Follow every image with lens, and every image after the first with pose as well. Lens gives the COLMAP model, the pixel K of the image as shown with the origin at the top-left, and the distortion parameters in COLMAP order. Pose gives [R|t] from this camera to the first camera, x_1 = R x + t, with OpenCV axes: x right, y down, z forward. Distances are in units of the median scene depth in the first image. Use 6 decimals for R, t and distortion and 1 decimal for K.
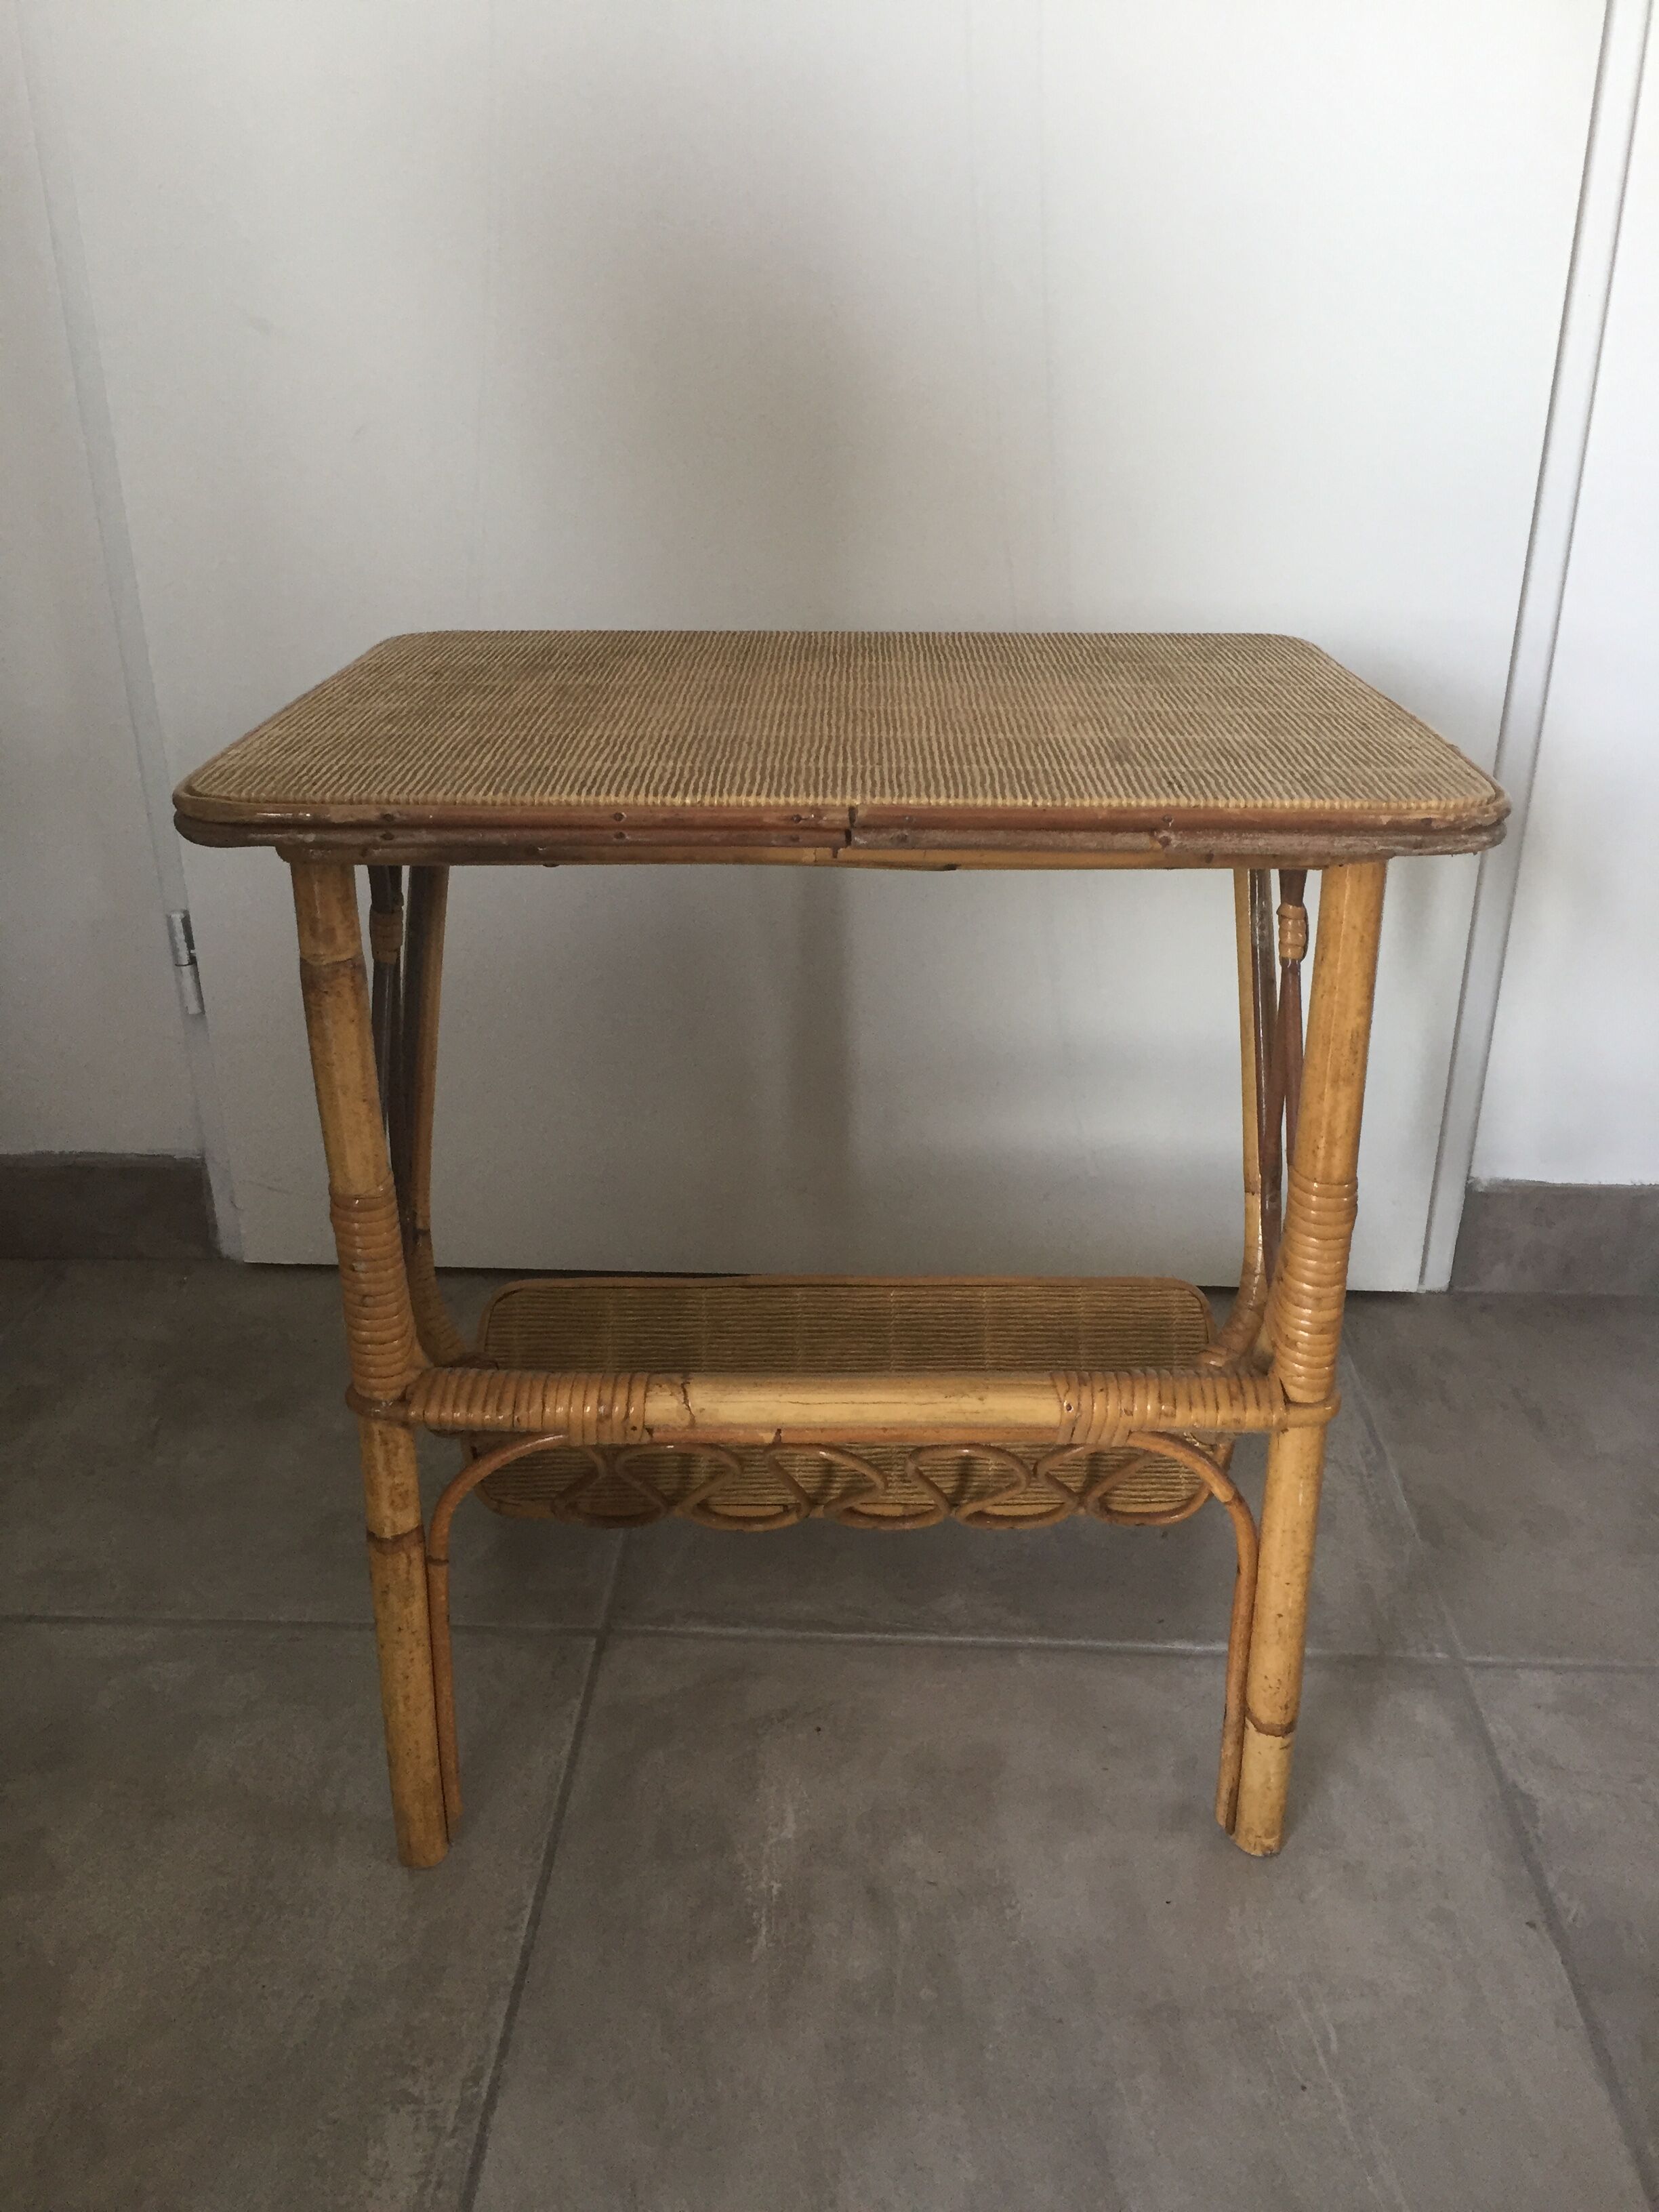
lens RADIAL K [[1902.2, 0, 829.5], [0, 1902.2, 1106.0], [0, 0, 1]] dist [0.074030, -0.096001]
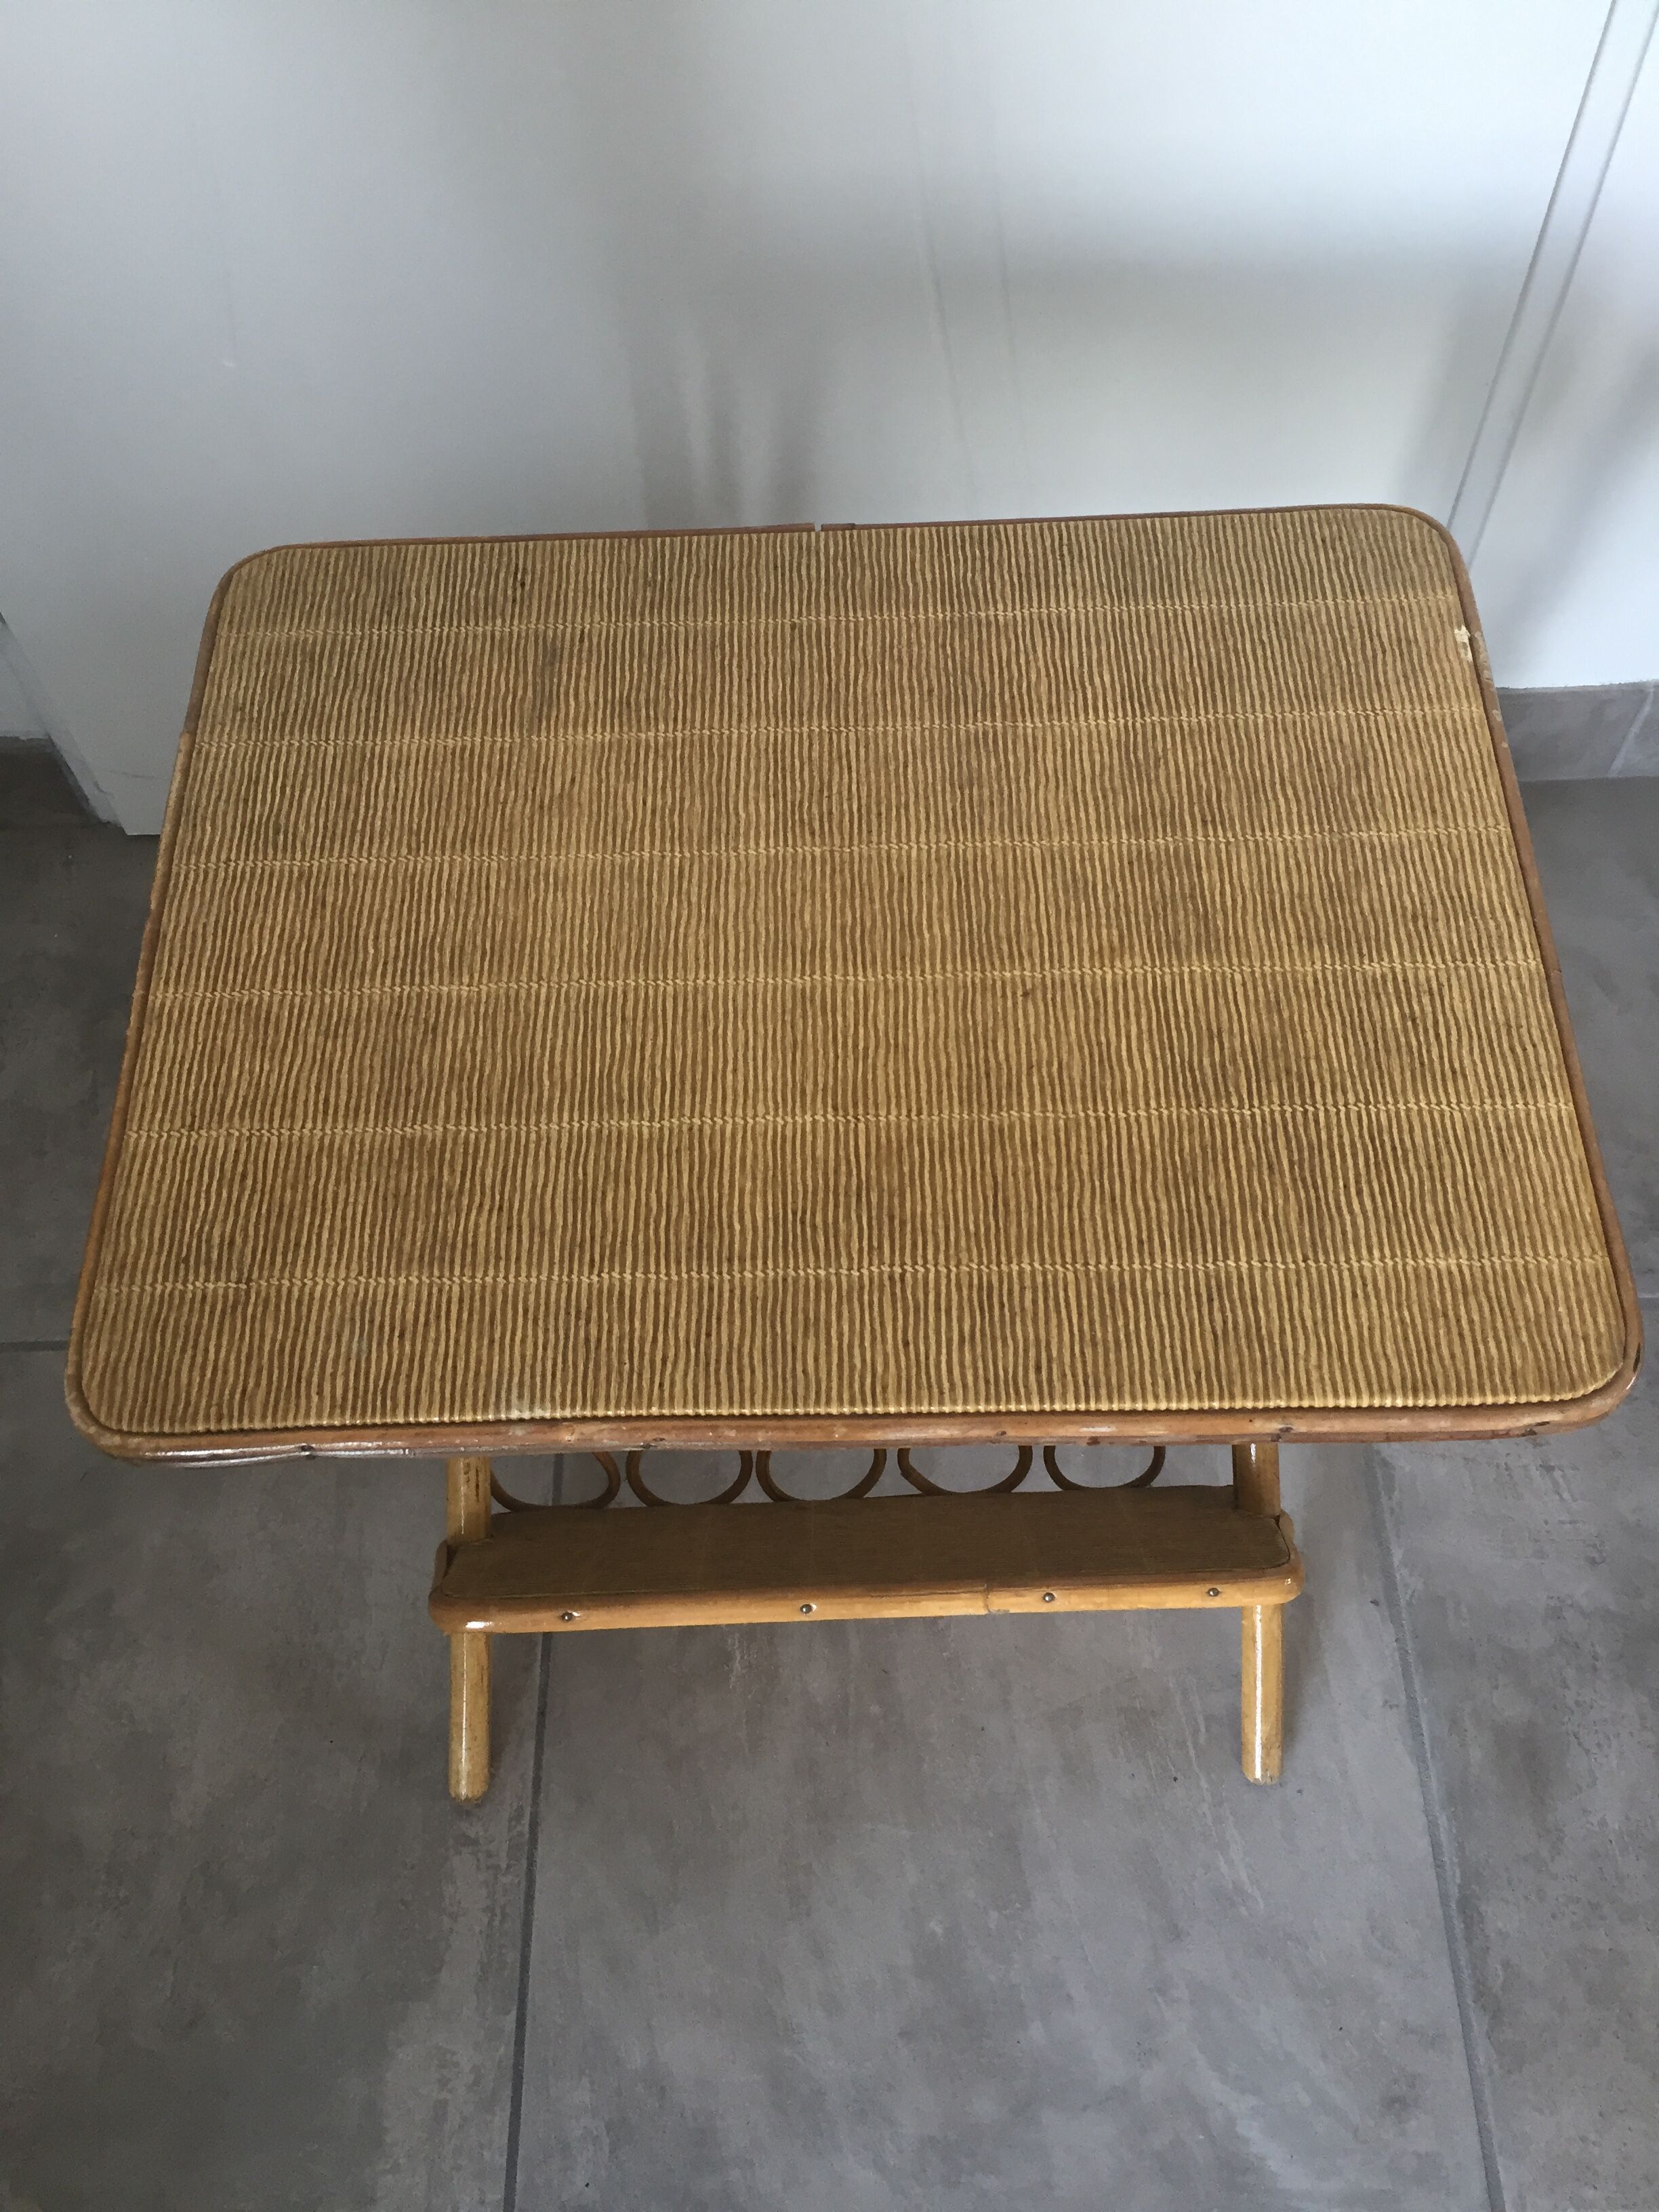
lens RADIAL K [[1902.2, 0, 829.5], [0, 1902.2, 1106.0], [0, 0, 1]] dist [0.074030, -0.096001]
pose [[0.997470, -0.070927, 0.004765, 0.038946], [0.055649, 0.820799, 0.568500, -0.494134], [-0.044233, -0.566797, 0.822669, 0.195086]]
